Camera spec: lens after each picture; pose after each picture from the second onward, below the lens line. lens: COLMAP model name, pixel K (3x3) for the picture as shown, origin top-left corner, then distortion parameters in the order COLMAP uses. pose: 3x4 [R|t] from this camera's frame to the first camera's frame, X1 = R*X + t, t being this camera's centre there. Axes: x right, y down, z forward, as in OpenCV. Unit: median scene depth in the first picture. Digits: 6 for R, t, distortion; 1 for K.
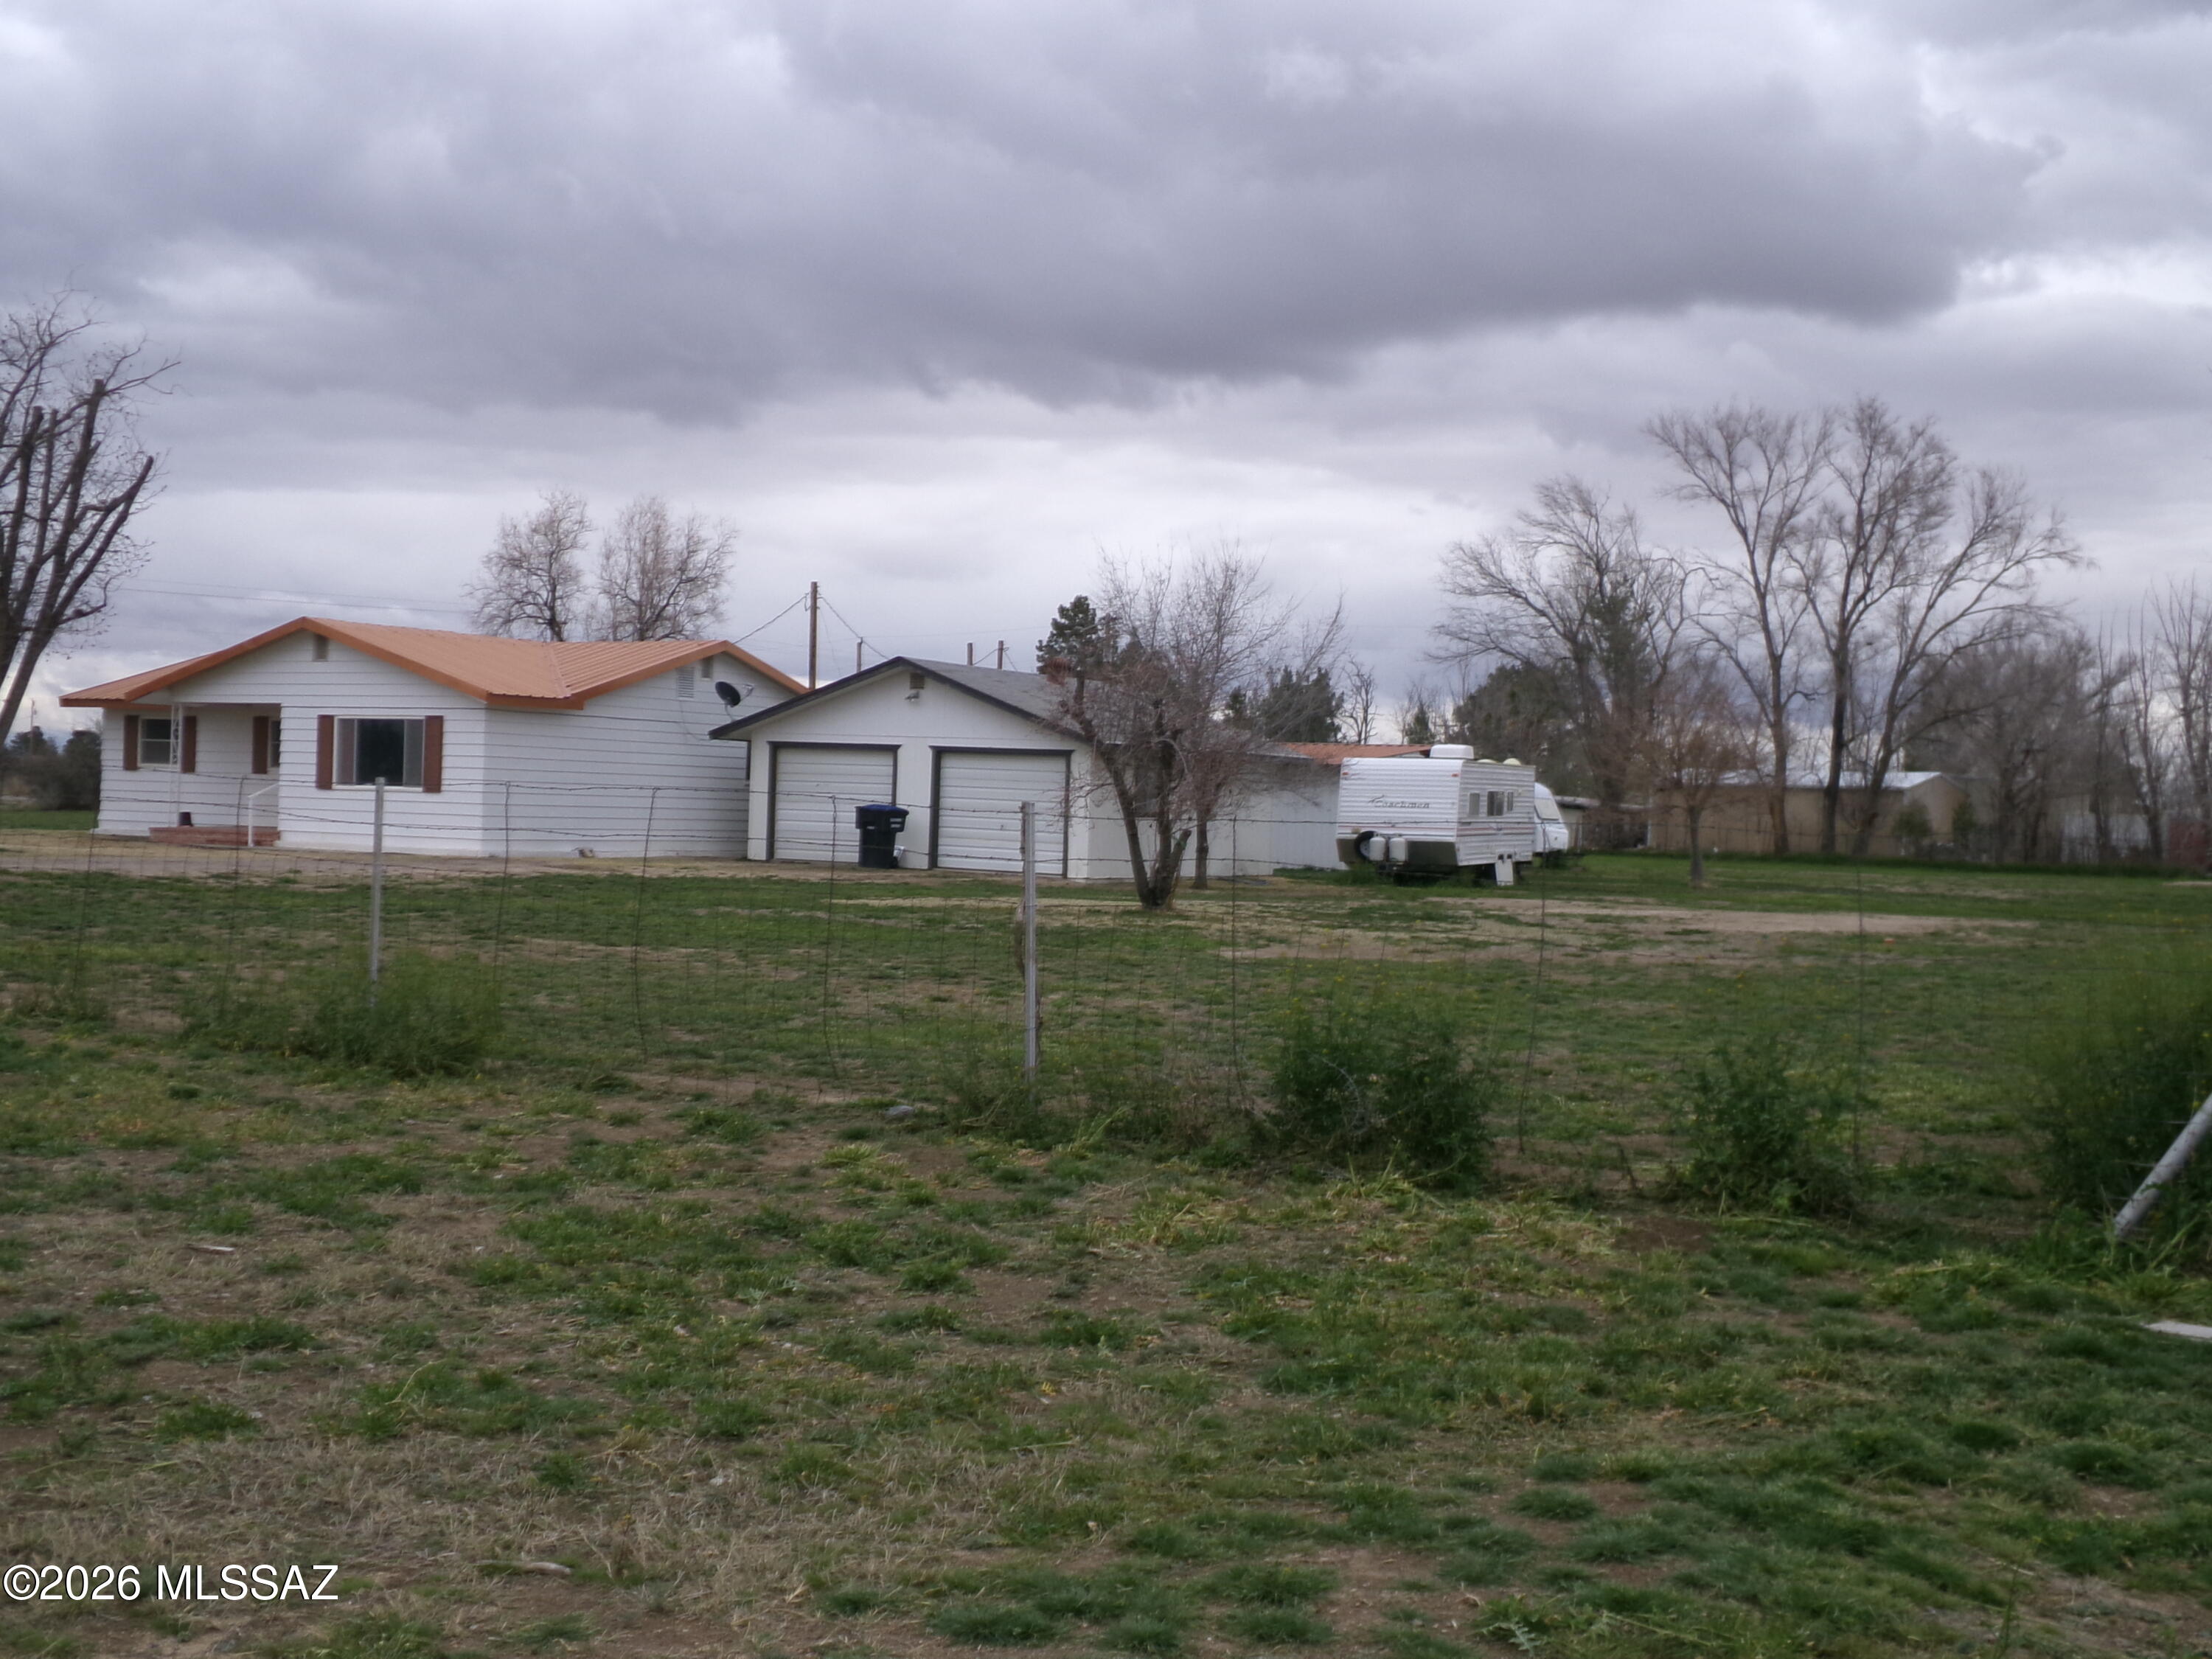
lens RADIAL K [[2499.3, 0, 1071.8], [0, 2499.3, 855.4], [0, 0, 1]] dist [0.156793, -0.651399]
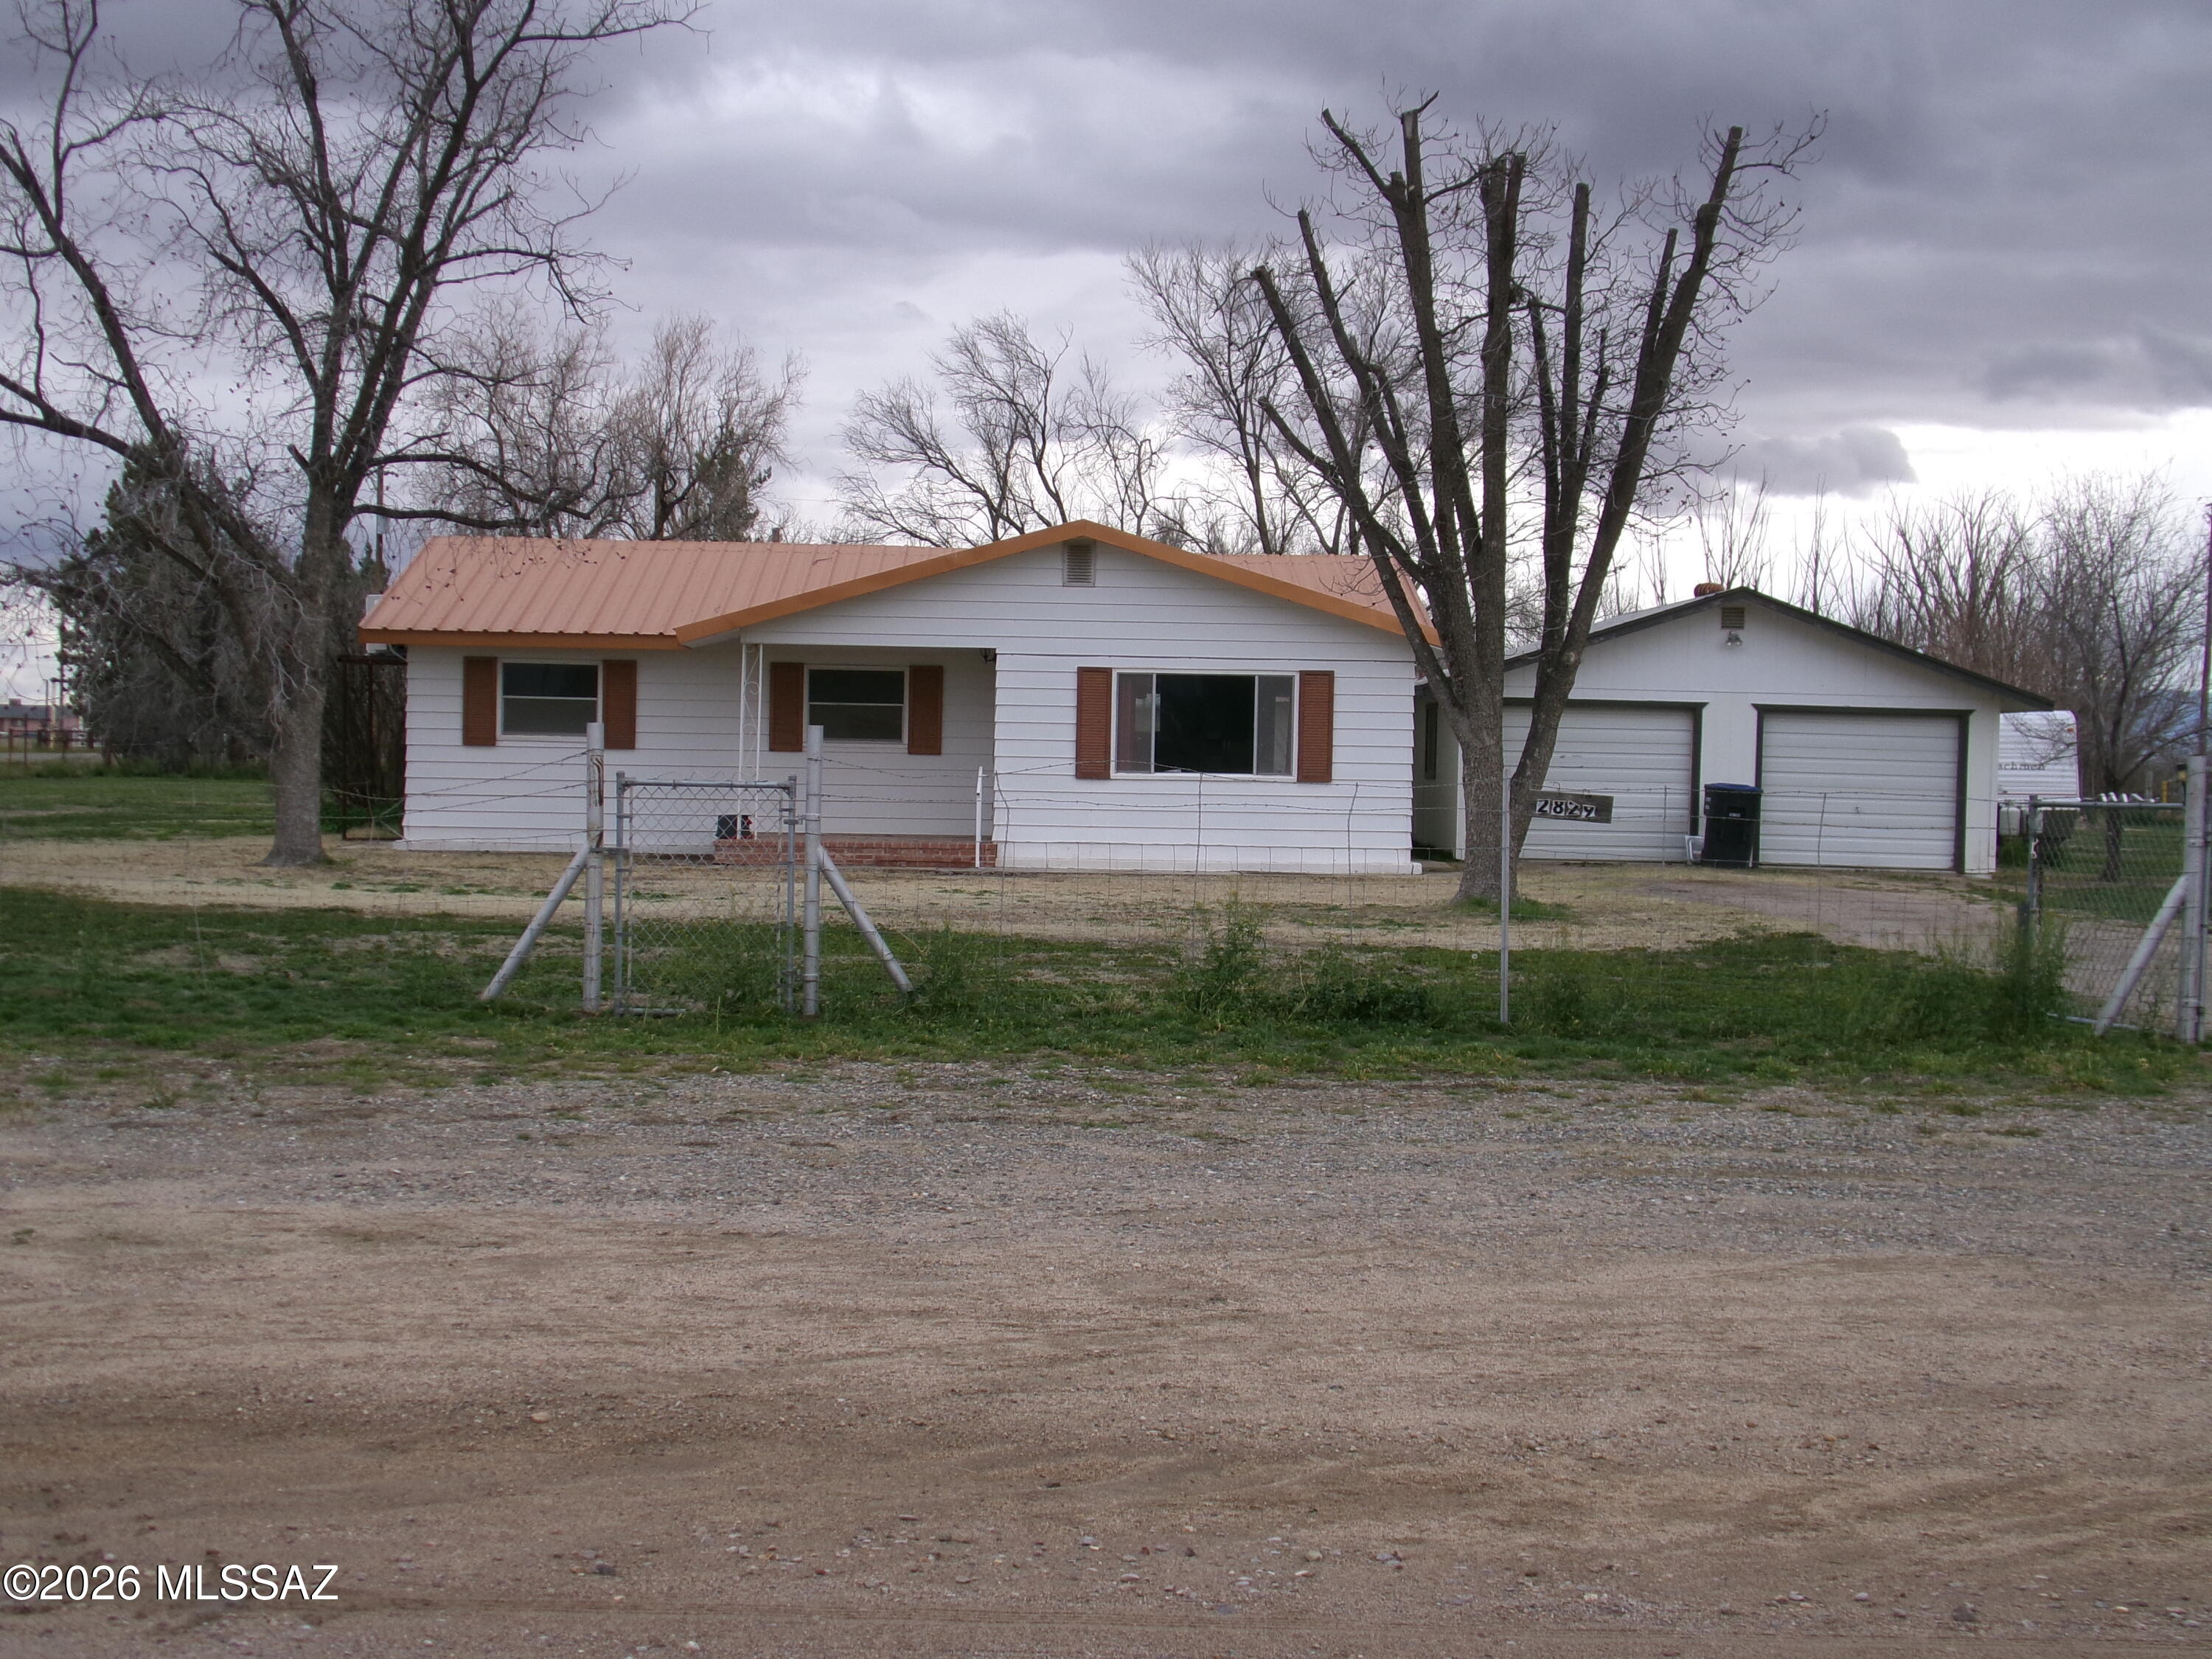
lens RADIAL K [[3282.4, 0, 1106.0], [0, 3282.4, 829.5], [0, 0, 1]] dist [0.016234, -0.080853]
pose [[0.855040, -0.027994, 0.517806, -0.740329], [0.017819, 0.999538, 0.024614, -0.034043], [-0.518255, -0.011819, 0.855144, 0.254572]]
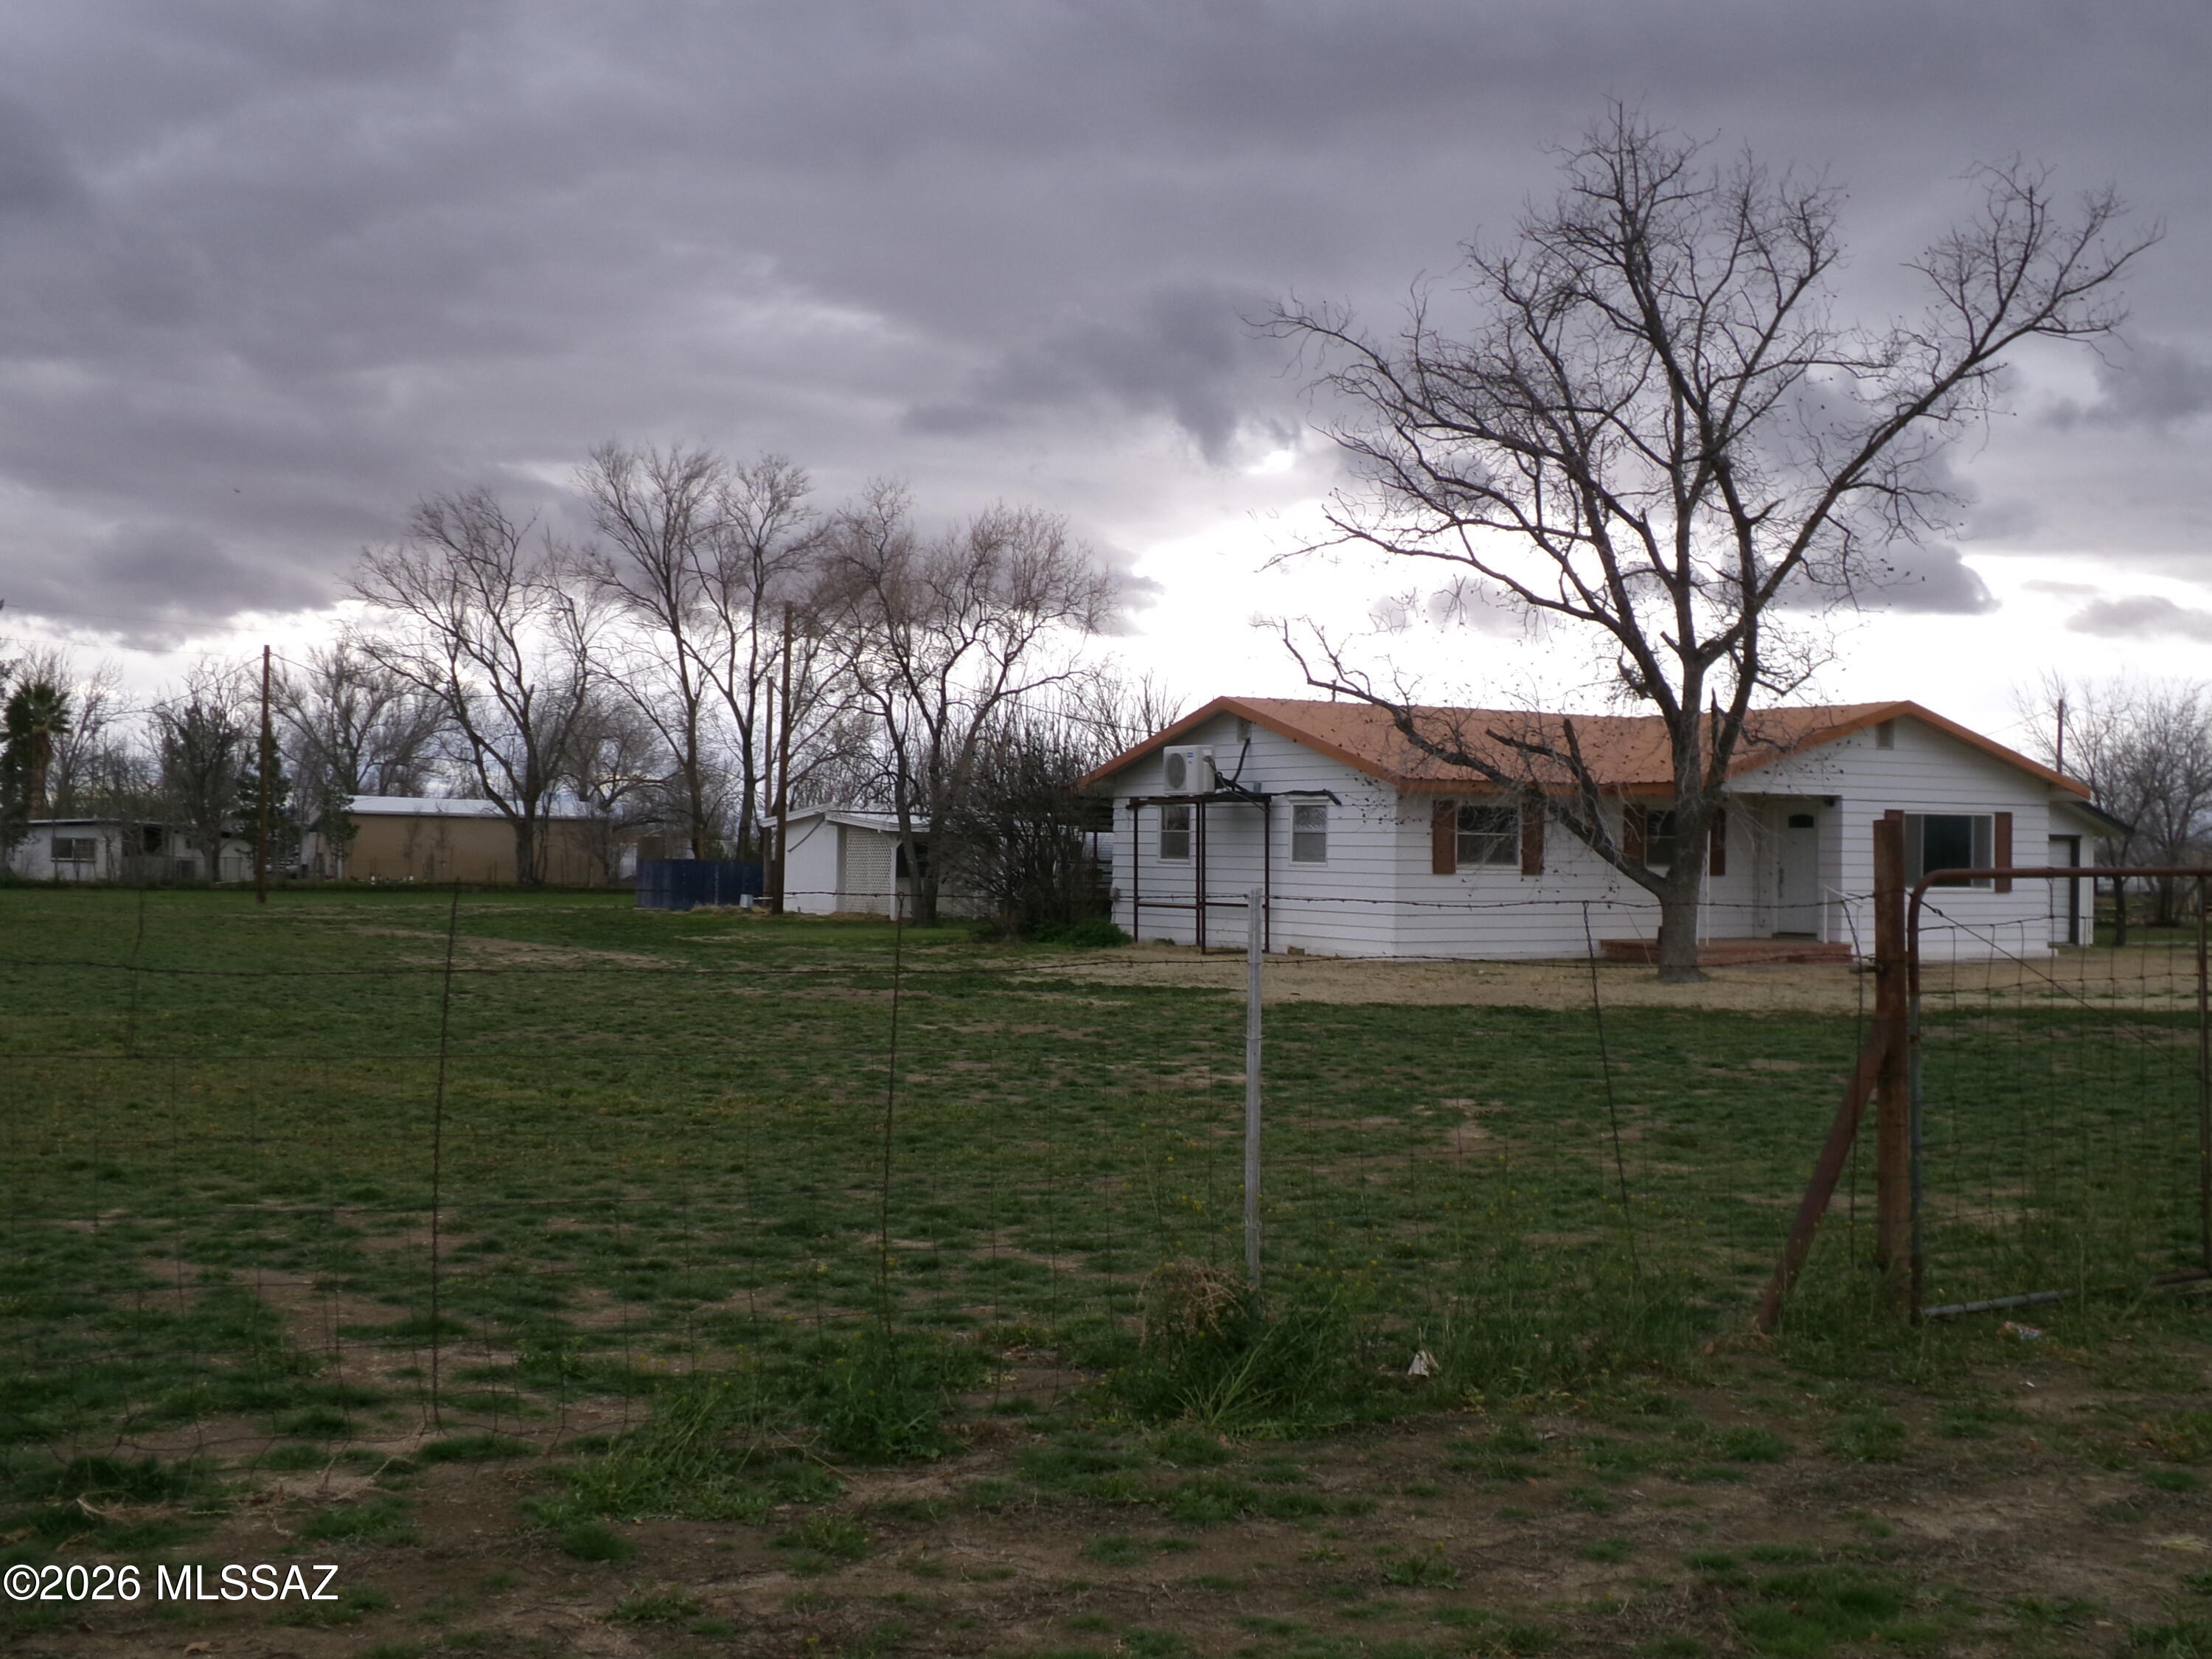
lens RADIAL K [[2499.3, 0, 1071.8], [0, 2499.3, 855.4], [0, 0, 1]] dist [0.156793, -0.651399]
pose [[0.423506, -0.047531, 0.904645, -1.206364], [0.009966, 0.998807, 0.047813, -0.084411], [-0.905838, -0.011233, 0.423475, 0.884113]]
